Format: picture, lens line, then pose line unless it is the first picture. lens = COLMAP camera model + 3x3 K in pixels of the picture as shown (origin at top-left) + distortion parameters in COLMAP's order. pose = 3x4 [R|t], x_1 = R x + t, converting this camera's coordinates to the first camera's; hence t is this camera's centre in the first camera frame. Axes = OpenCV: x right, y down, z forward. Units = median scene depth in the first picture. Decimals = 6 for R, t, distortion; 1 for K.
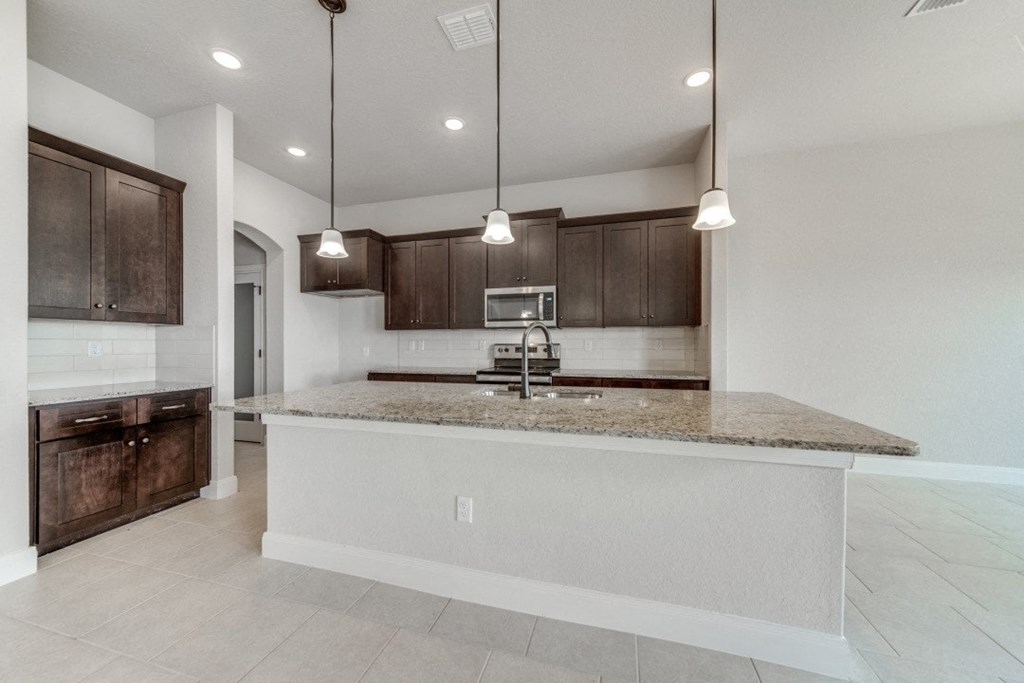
lens RADIAL K [[348.3, 0, 519.8], [0, 348.3, 346.3], [0, 0, 1]] dist [-0.000299, -0.000050]
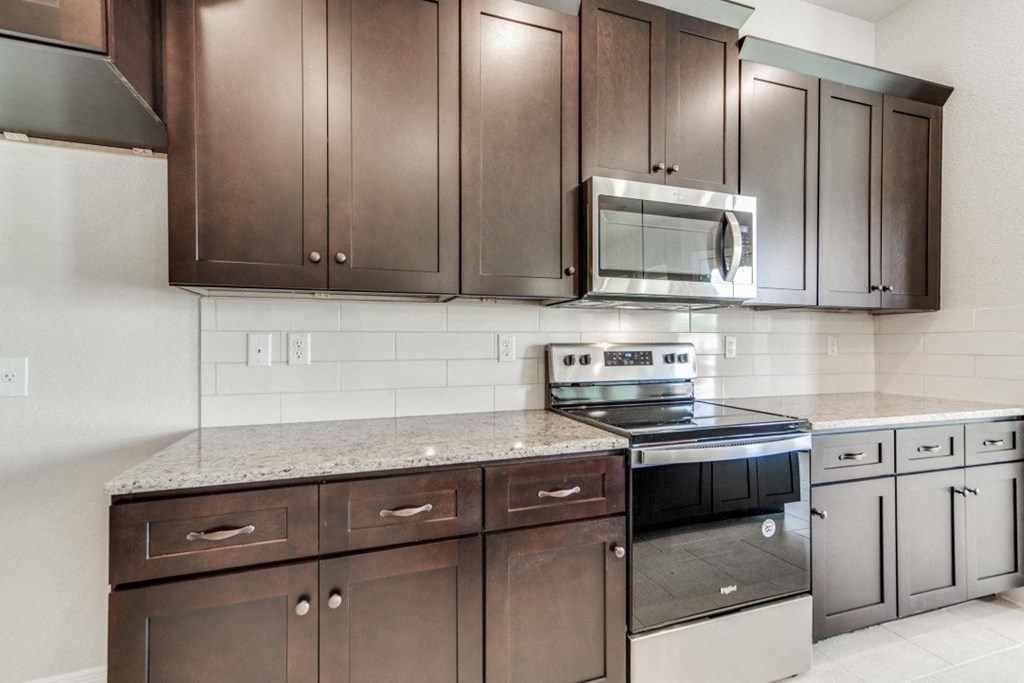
lens RADIAL K [[478.7, 0, 512.0], [0, 478.7, 341.5], [0, 0, 1]] dist [0.001094, -0.019461]
pose [[0.826298, -0.002290, 0.563228, -0.387590], [0.003263, 0.999994, -0.000721, -0.008674], [-0.563223, 0.002434, 0.826301, 0.621564]]
